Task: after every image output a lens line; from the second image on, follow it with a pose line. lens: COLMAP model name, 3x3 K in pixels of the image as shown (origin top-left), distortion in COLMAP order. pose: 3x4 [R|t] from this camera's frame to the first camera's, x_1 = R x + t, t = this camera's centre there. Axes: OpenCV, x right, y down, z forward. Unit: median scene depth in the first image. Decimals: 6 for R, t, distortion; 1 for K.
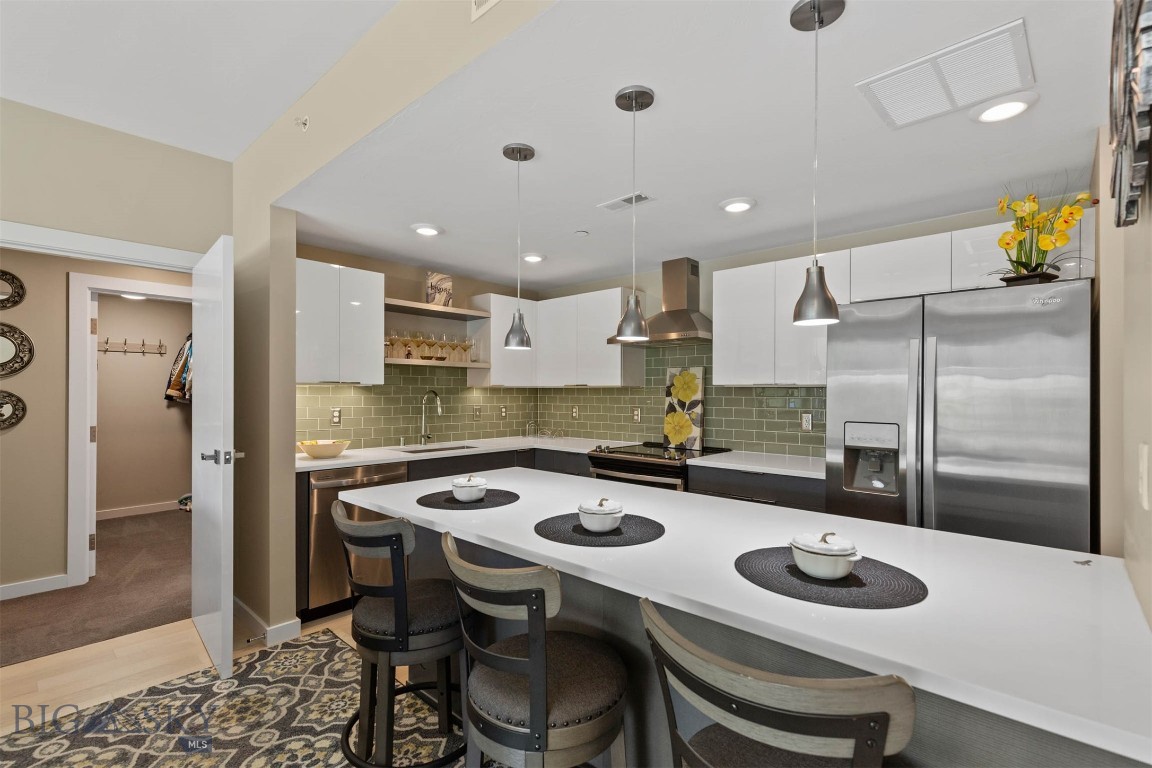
lens RADIAL K [[517.7, 0, 575.5], [0, 517.7, 389.1], [0, 0, 1]] dist [0.008934, -0.002842]
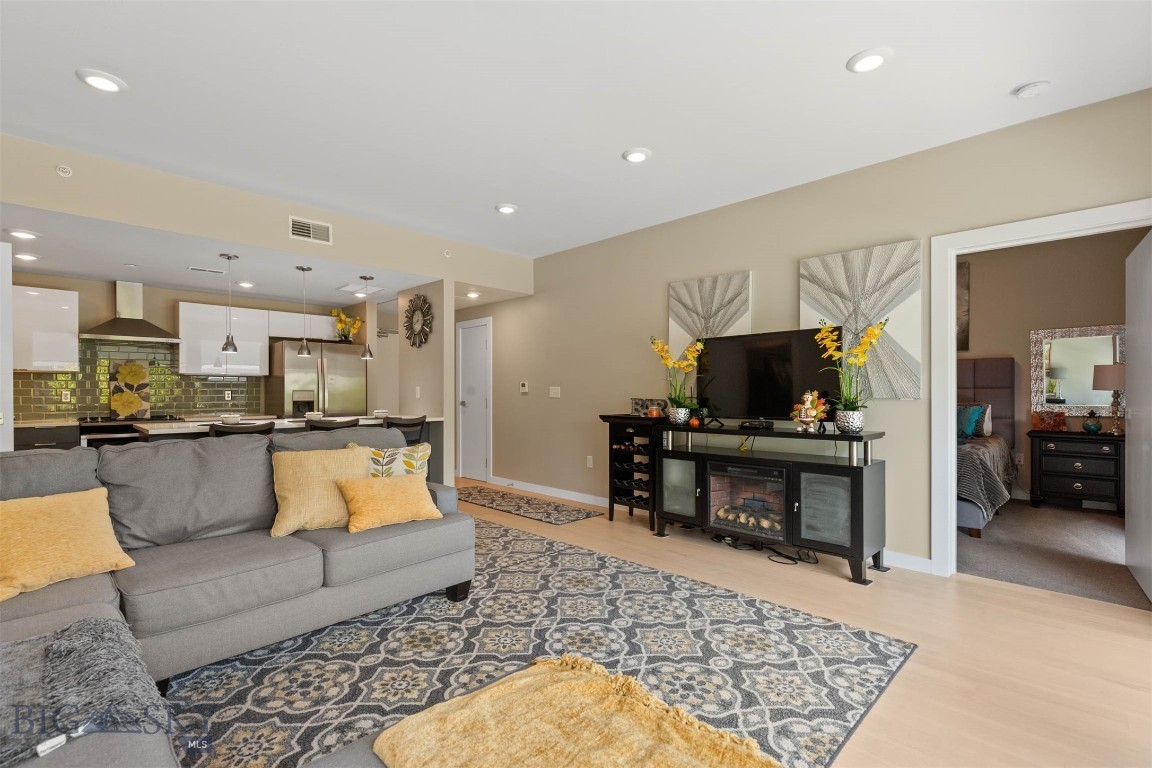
lens RADIAL K [[517.7, 0, 576.1], [0, 517.7, 394.5], [0, 0, 1]] dist [0.008934, -0.002842]
pose [[0.044875, -0.004994, 0.998980, -1.131690], [-0.002804, 0.999983, 0.005125, 0.040327], [-0.998989, -0.003031, 0.044861, -0.249505]]
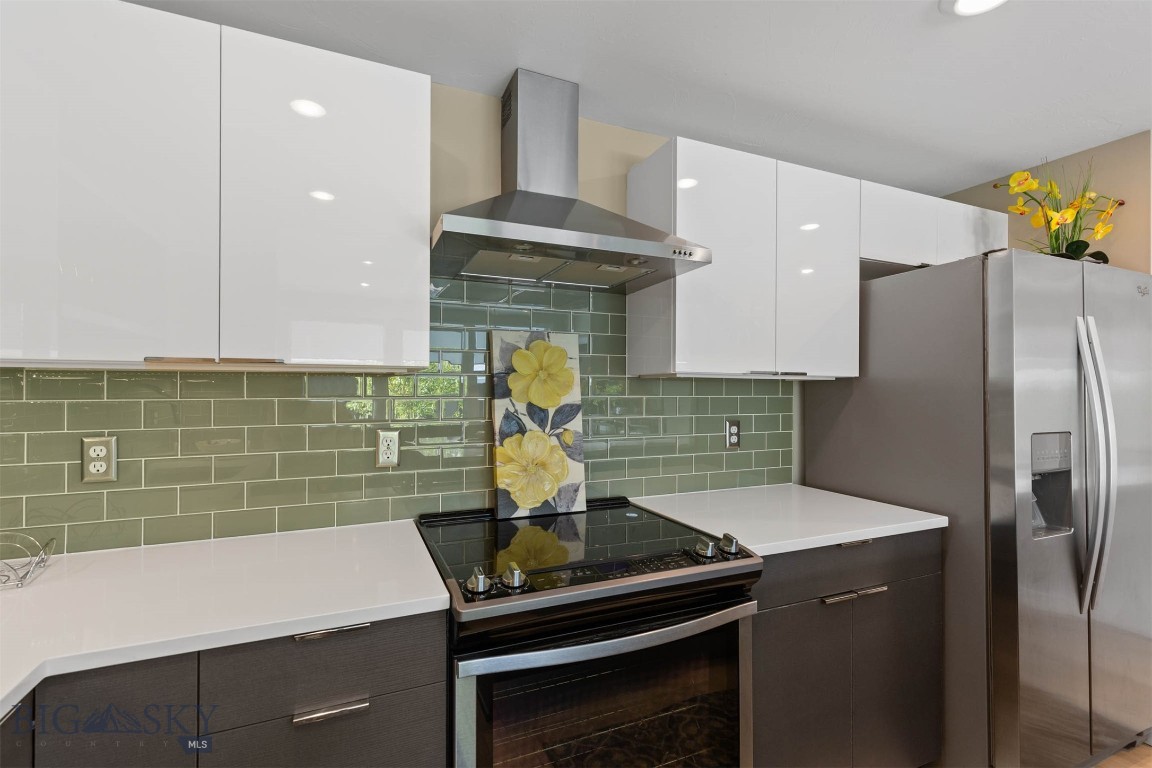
lens RADIAL K [[517.7, 0, 580.4], [0, 517.7, 388.1], [0, 0, 1]] dist [0.008934, -0.002842]
pose [[0.403520, 0.001684, 0.914969, -0.186786], [-0.007165, 0.999973, 0.001319, 0.005724], [-0.914943, -0.007088, 0.403521, 0.794819]]
